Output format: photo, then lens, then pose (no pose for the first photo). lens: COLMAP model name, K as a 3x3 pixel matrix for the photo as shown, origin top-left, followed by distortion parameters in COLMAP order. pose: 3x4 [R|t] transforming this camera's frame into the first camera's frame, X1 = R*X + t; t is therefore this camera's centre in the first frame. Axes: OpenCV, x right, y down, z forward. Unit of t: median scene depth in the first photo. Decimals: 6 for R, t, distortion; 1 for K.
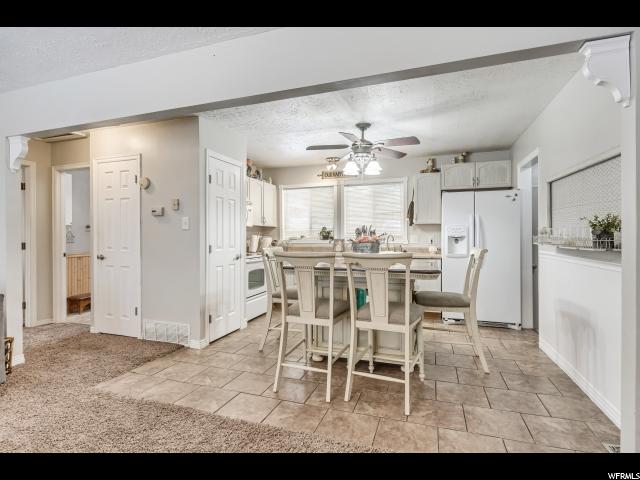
lens RADIAL K [[330.9, 0, 320.8], [0, 330.9, 238.4], [0, 0, 1]] dist [0.000566, -0.001220]
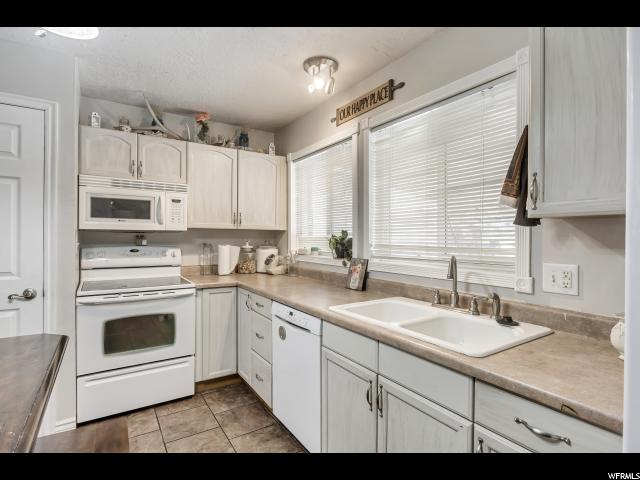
lens RADIAL K [[330.9, 0, 318.4], [0, 330.9, 237.2], [0, 0, 1]] dist [0.000566, -0.001220]
pose [[0.778460, 0.009214, -0.627626, 0.297203], [-0.012048, 0.999927, -0.000264, -0.026440], [0.627578, 0.007767, 0.778515, 0.678180]]
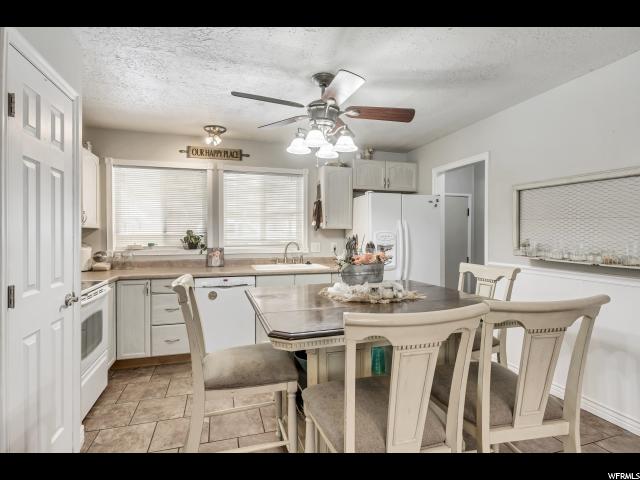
lens RADIAL K [[330.9, 0, 319.2], [0, 330.9, 237.8], [0, 0, 1]] dist [0.000566, -0.001220]
pose [[0.814089, -0.001584, 0.580737, -0.178850], [0.000417, 0.999998, 0.002144, -0.021971], [-0.580739, -0.001503, 0.814088, 0.335599]]
